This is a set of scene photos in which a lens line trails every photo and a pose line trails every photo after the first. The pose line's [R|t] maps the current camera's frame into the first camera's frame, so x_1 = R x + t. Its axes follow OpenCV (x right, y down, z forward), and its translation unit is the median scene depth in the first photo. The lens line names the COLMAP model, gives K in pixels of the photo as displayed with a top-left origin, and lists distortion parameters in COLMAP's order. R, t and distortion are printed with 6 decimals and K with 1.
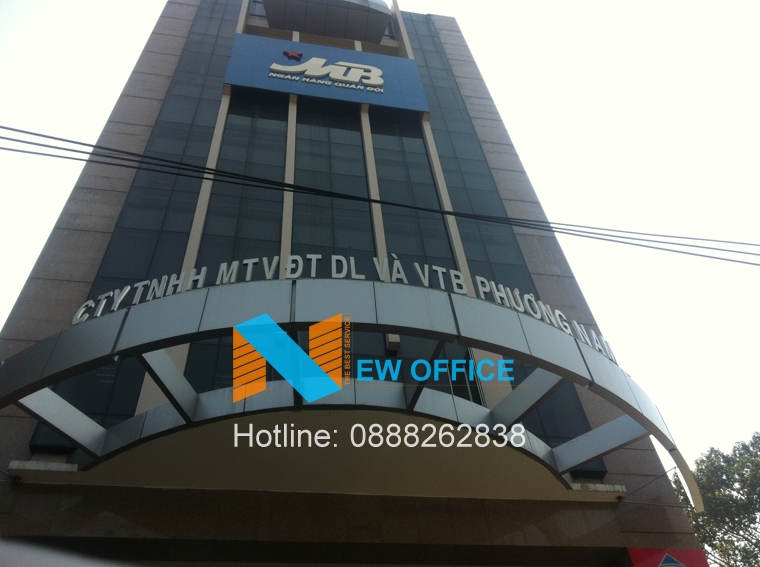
lens RADIAL K [[715.9, 0, 388.9], [0, 715.9, 281.7], [0, 0, 1]] dist [0.117713, -0.161777]
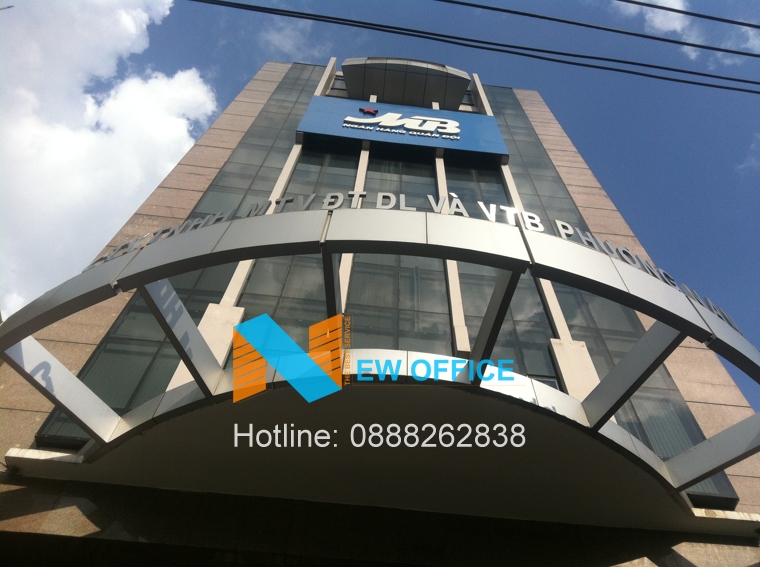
lens RADIAL K [[717.2, 0, 397.1], [0, 717.2, 281.8], [0, 0, 1]] dist [0.127762, -0.255976]
pose [[0.993468, -0.014913, -0.113132, 0.017115], [-0.004698, 0.985237, -0.171129, 0.100770], [0.114014, 0.170543, 0.978732, 0.093211]]
